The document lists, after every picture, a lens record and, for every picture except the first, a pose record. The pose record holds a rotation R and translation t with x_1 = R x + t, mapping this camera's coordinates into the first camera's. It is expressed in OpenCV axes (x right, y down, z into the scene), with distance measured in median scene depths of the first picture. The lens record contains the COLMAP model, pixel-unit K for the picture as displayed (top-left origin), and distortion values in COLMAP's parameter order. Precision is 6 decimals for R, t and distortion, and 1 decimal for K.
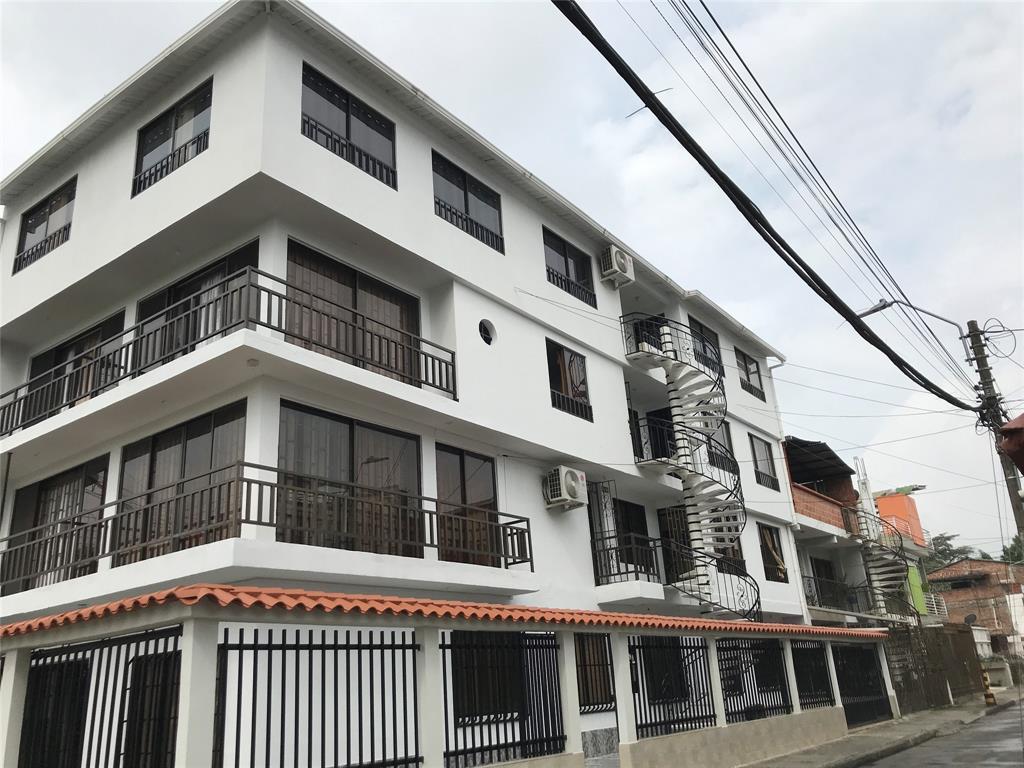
lens RADIAL K [[844.3, 0, 509.4], [0, 844.3, 380.1], [0, 0, 1]] dist [0.042709, -0.060201]
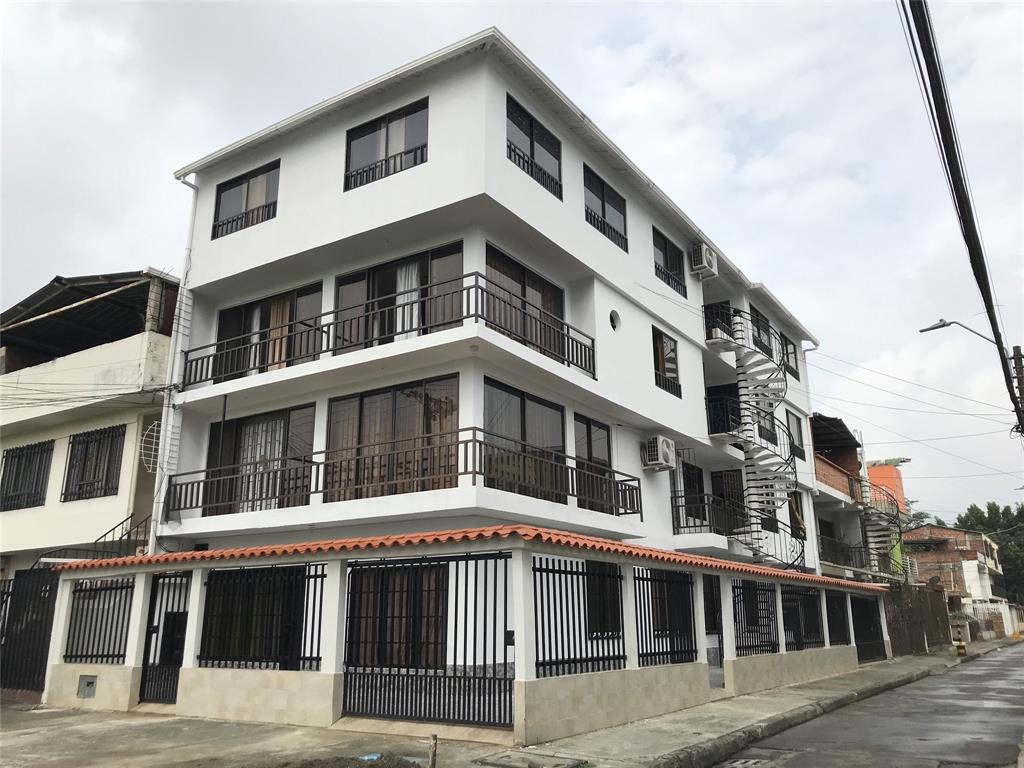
lens RADIAL K [[844.3, 0, 512.7], [0, 844.3, 380.5], [0, 0, 1]] dist [0.042709, -0.060201]
pose [[0.996410, 0.074657, 0.039923, -0.218461], [-0.077464, 0.994236, 0.074128, -0.052474], [-0.034159, -0.076954, 0.996449, -0.196394]]
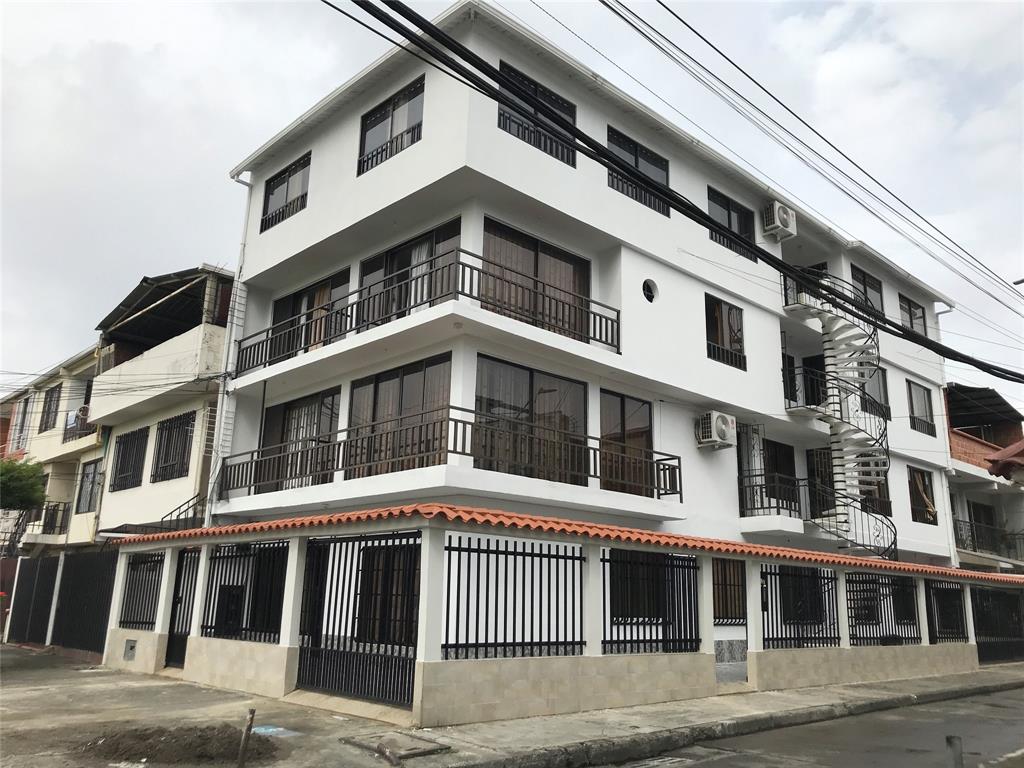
lens RADIAL K [[844.3, 0, 510.1], [0, 844.3, 381.5], [0, 0, 1]] dist [0.042709, -0.060201]
pose [[0.981558, 0.044709, -0.185864, 0.005285], [-0.025079, 0.993980, 0.106654, -0.053696], [0.189513, -0.100026, 0.976770, -0.152624]]
